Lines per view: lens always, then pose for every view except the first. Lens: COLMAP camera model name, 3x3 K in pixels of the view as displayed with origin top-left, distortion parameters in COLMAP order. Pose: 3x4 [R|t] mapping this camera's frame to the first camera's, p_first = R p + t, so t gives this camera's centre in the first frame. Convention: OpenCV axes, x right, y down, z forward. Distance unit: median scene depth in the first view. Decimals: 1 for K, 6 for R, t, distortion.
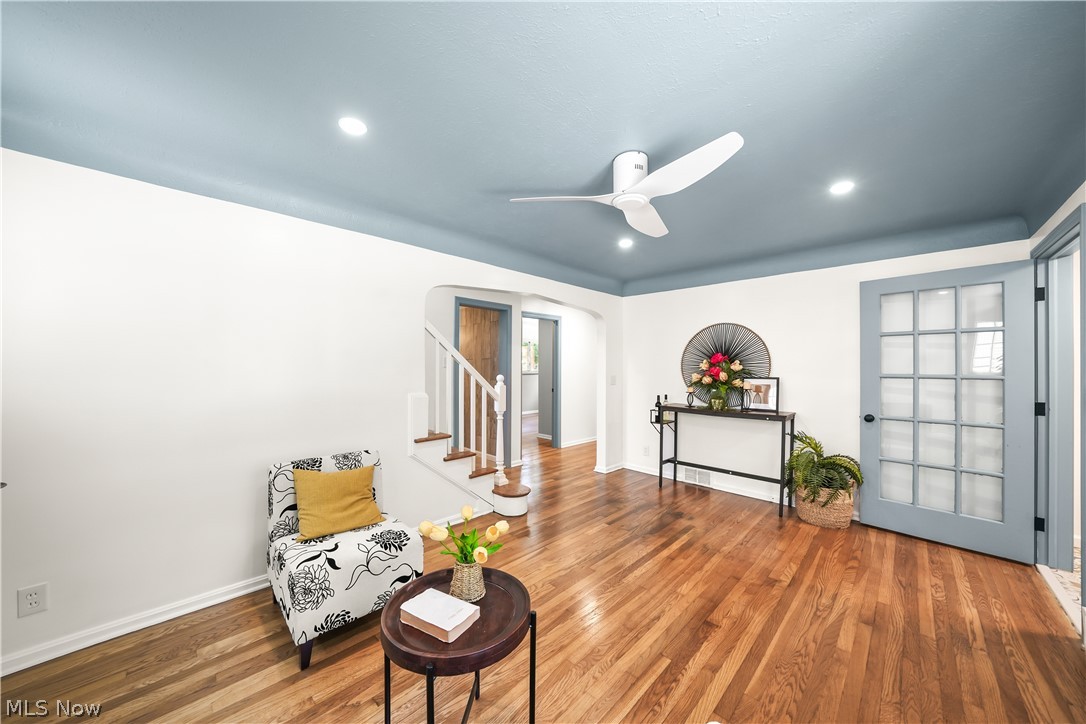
lens RADIAL K [[377.4, 0, 534.8], [0, 377.4, 362.1], [0, 0, 1]] dist [-0.019241, 0.001716]
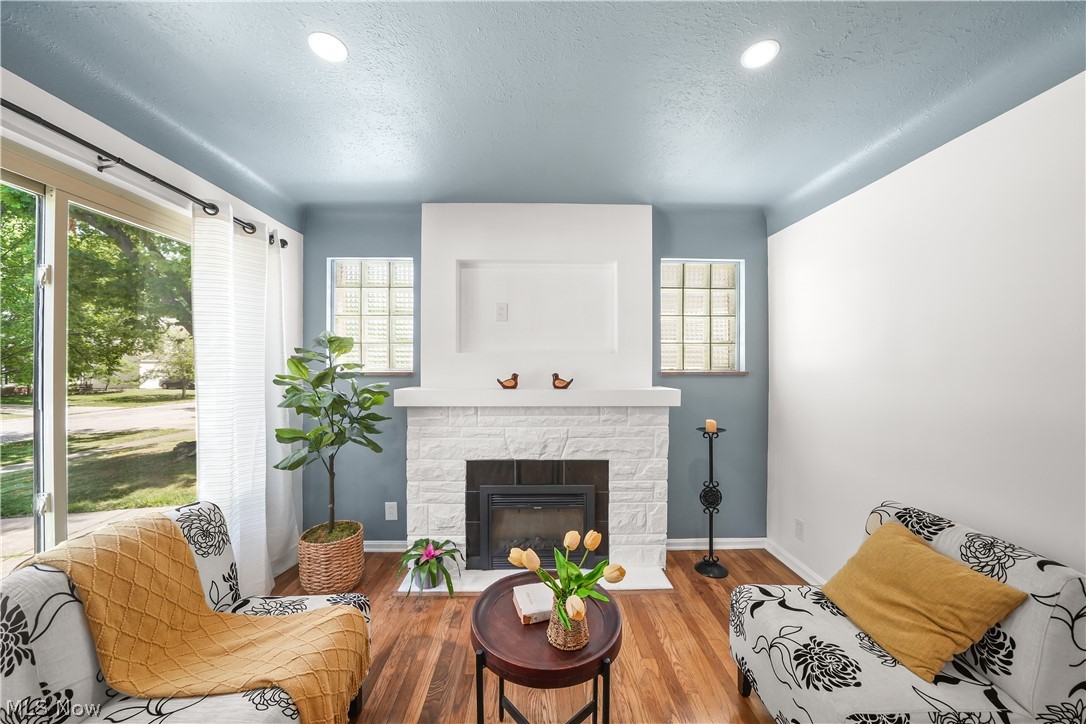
lens RADIAL K [[377.4, 0, 541.3], [0, 377.4, 365.6], [0, 0, 1]] dist [-0.019241, 0.001716]
pose [[-0.689698, -0.001965, -0.724094, 0.311509], [0.004116, 0.999970, -0.006634, 0.008557], [0.724085, -0.007556, -0.689669, 1.008037]]
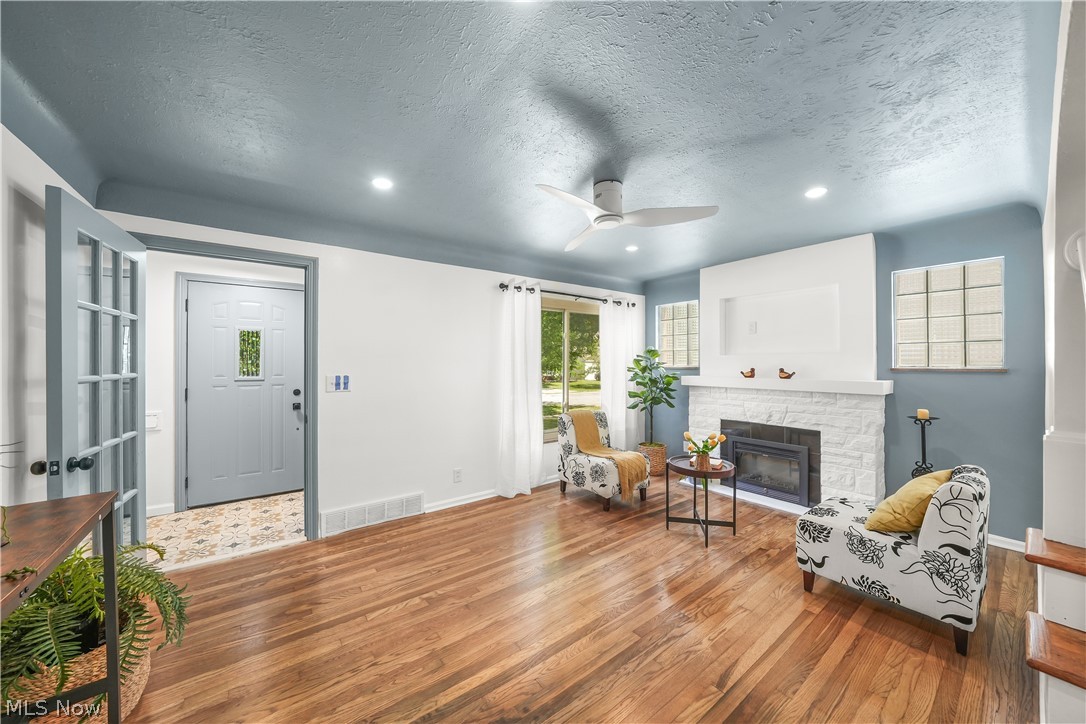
lens RADIAL K [[377.4, 0, 536.9], [0, 377.4, 362.0], [0, 0, 1]] dist [-0.019241, 0.001716]
pose [[-0.989666, -0.003615, 0.143348, 0.295635], [-0.005410, 0.999912, -0.012134, 0.024204], [-0.143291, -0.012784, -0.989598, 2.125182]]
